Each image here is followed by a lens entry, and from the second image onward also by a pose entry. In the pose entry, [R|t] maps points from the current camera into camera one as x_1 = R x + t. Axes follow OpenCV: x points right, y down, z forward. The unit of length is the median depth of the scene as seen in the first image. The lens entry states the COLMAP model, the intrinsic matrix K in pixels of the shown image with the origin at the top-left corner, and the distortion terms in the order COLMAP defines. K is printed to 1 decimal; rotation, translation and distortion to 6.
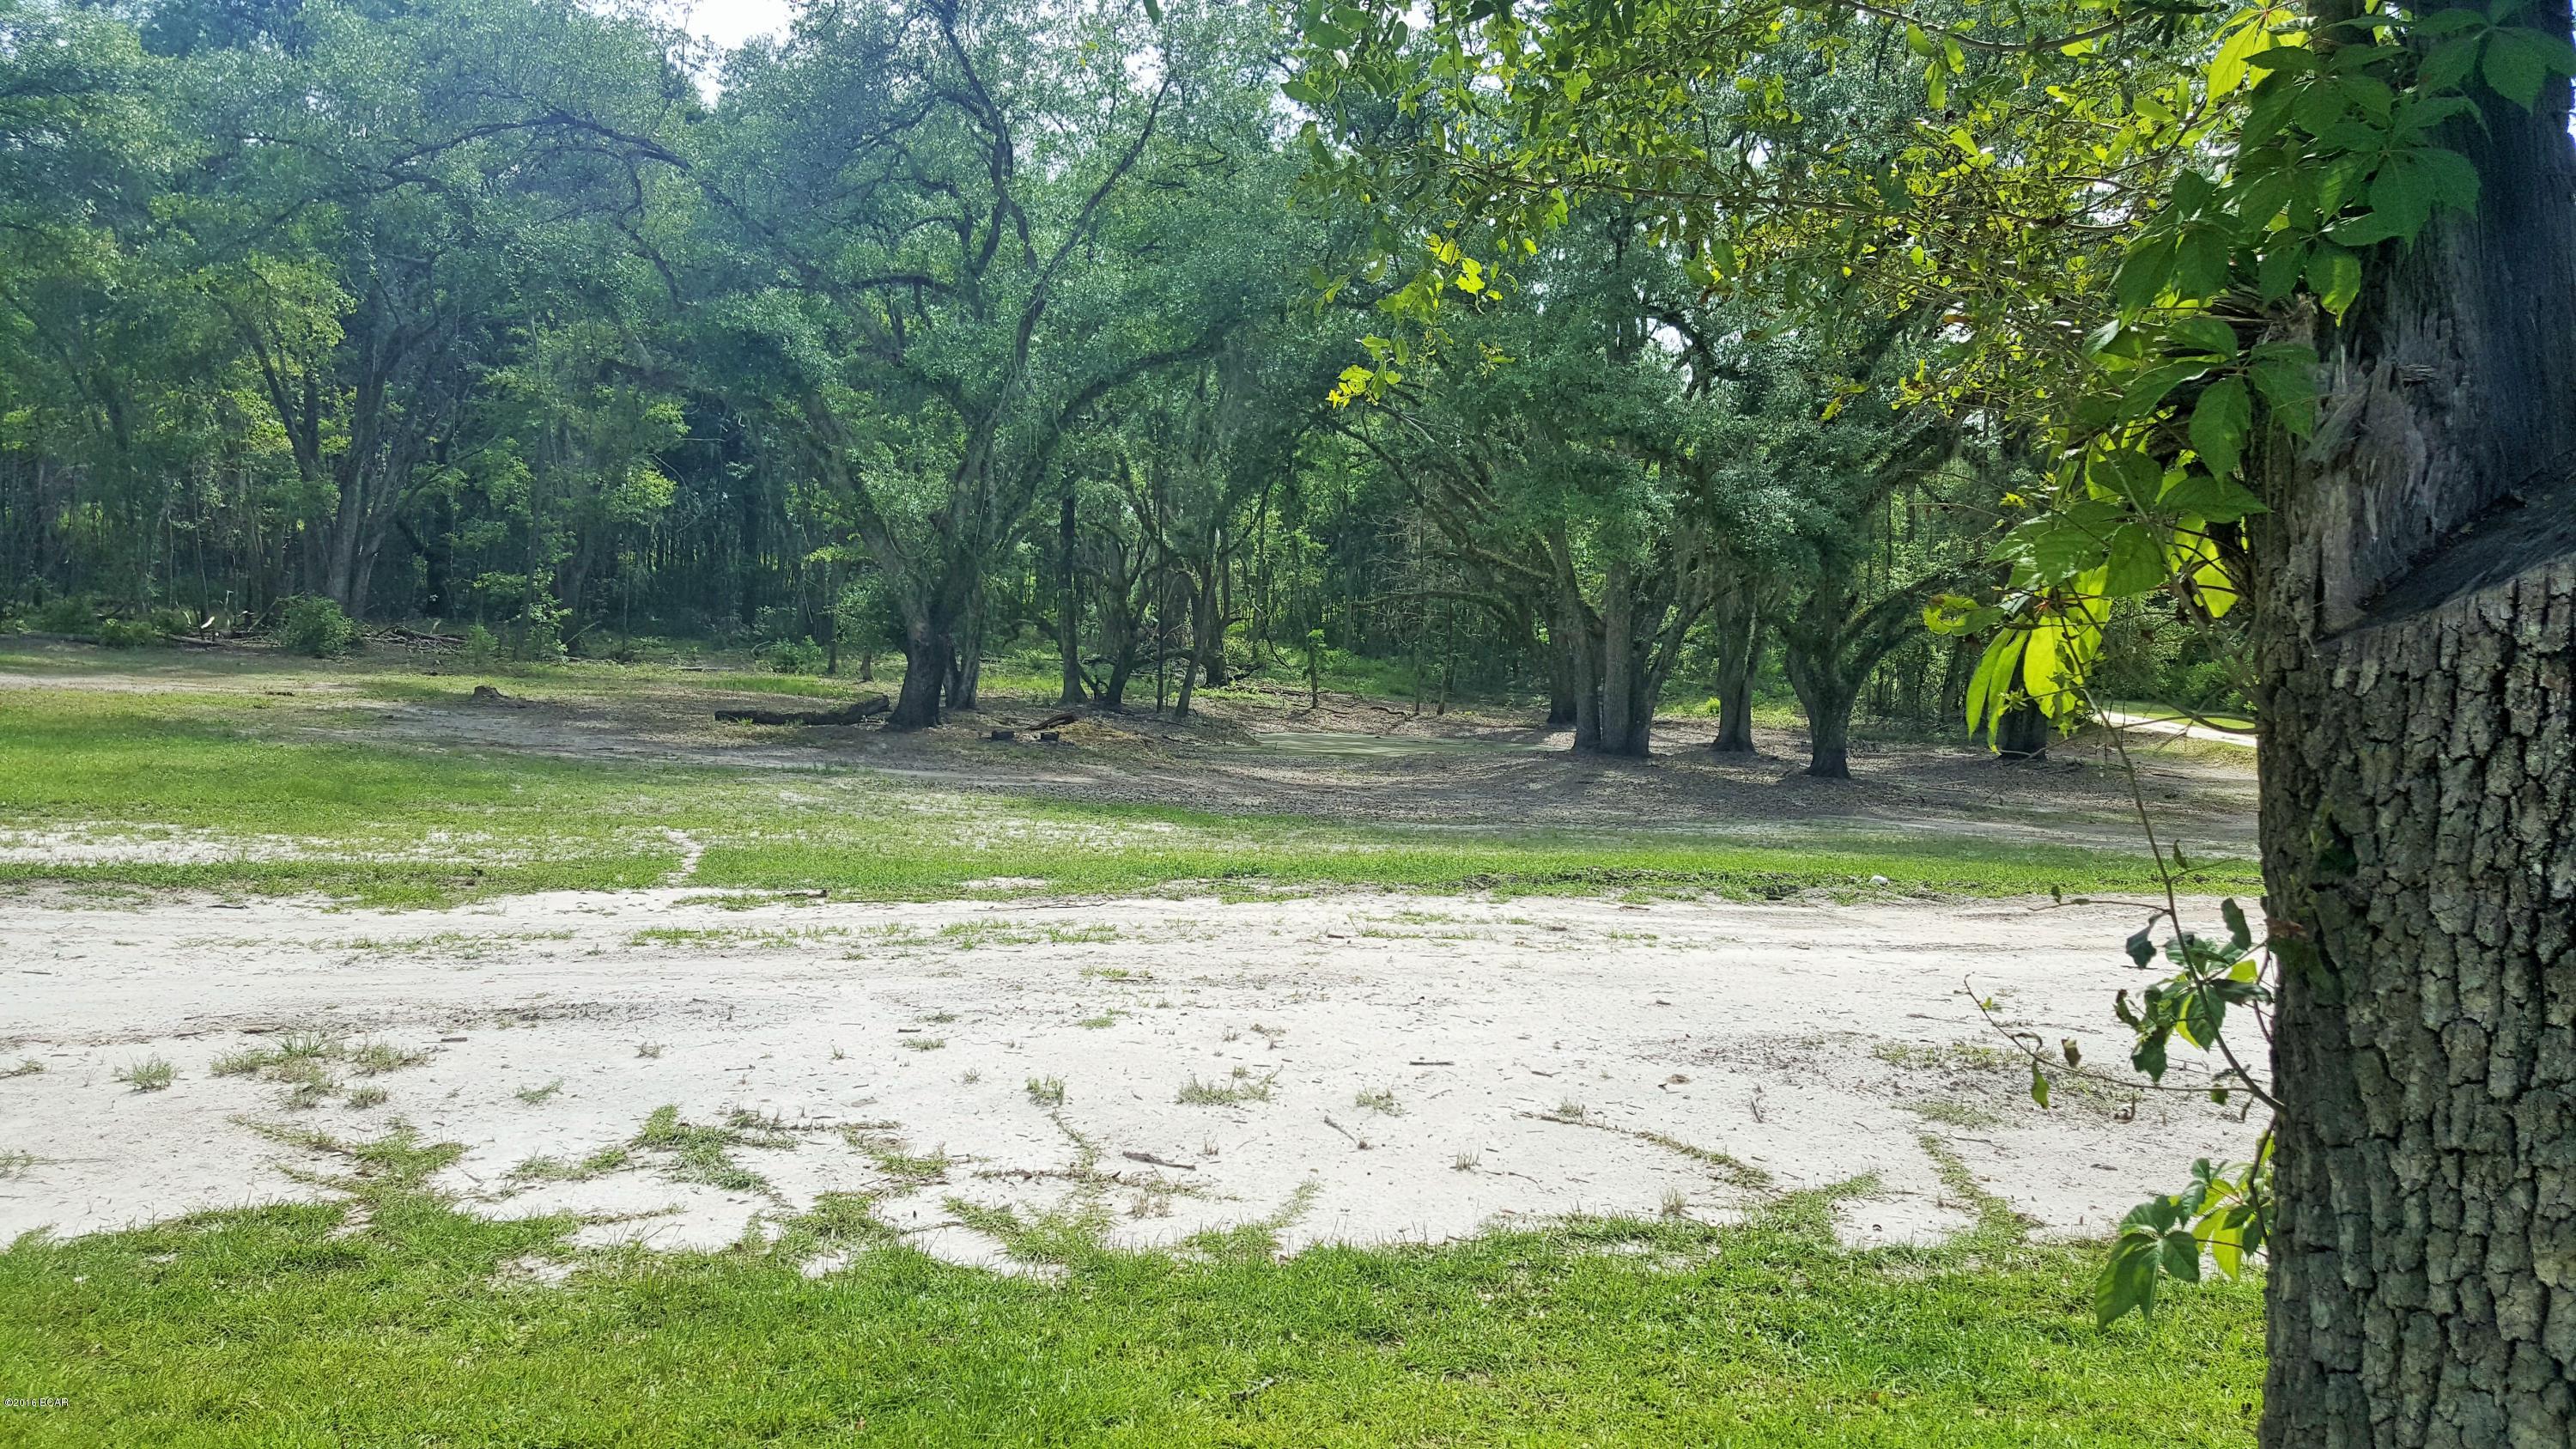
lens RADIAL K [[1888.4, 0, 1270.9], [0, 1888.4, 781.7], [0, 0, 1]] dist [0.205136, -0.386384]
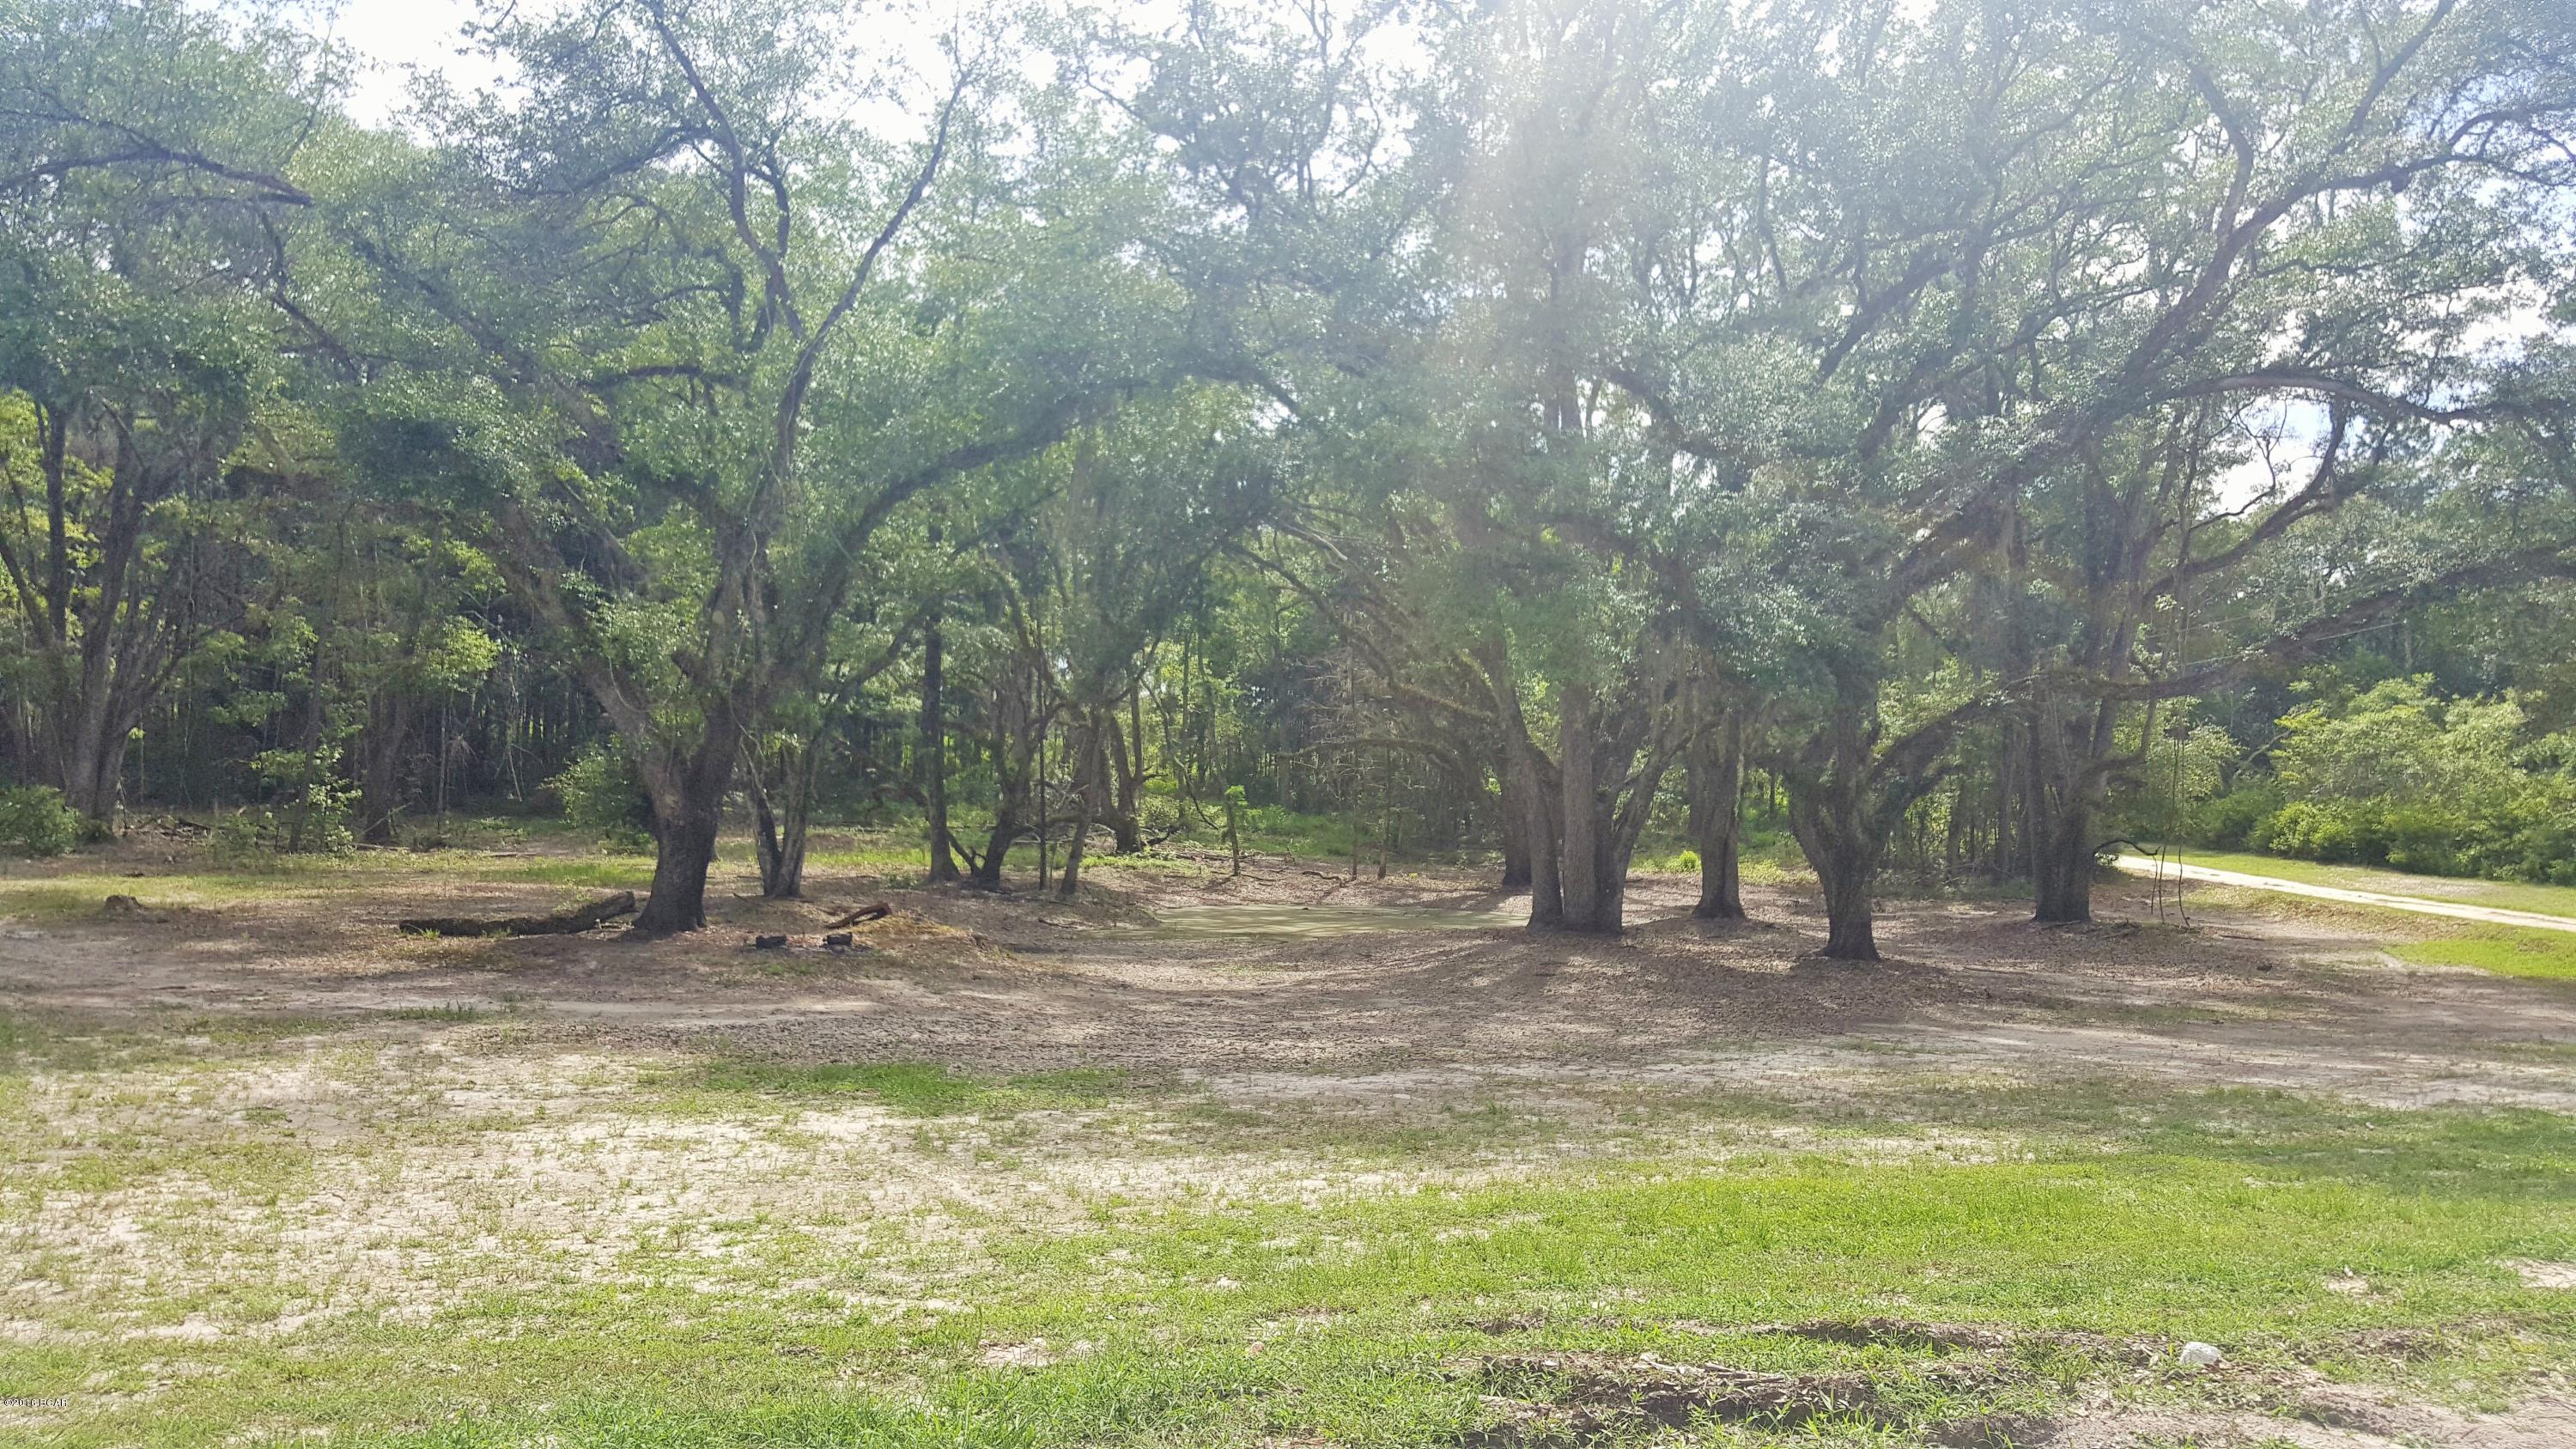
lens RADIAL K [[1888.4, 0, 1270.9], [0, 1888.4, 781.7], [0, 0, 1]] dist [0.205136, -0.386384]
pose [[0.999410, -0.028331, 0.019417, 0.028863], [0.029817, 0.996260, -0.081098, -0.013283], [-0.017047, 0.081630, 0.996517, 0.155810]]
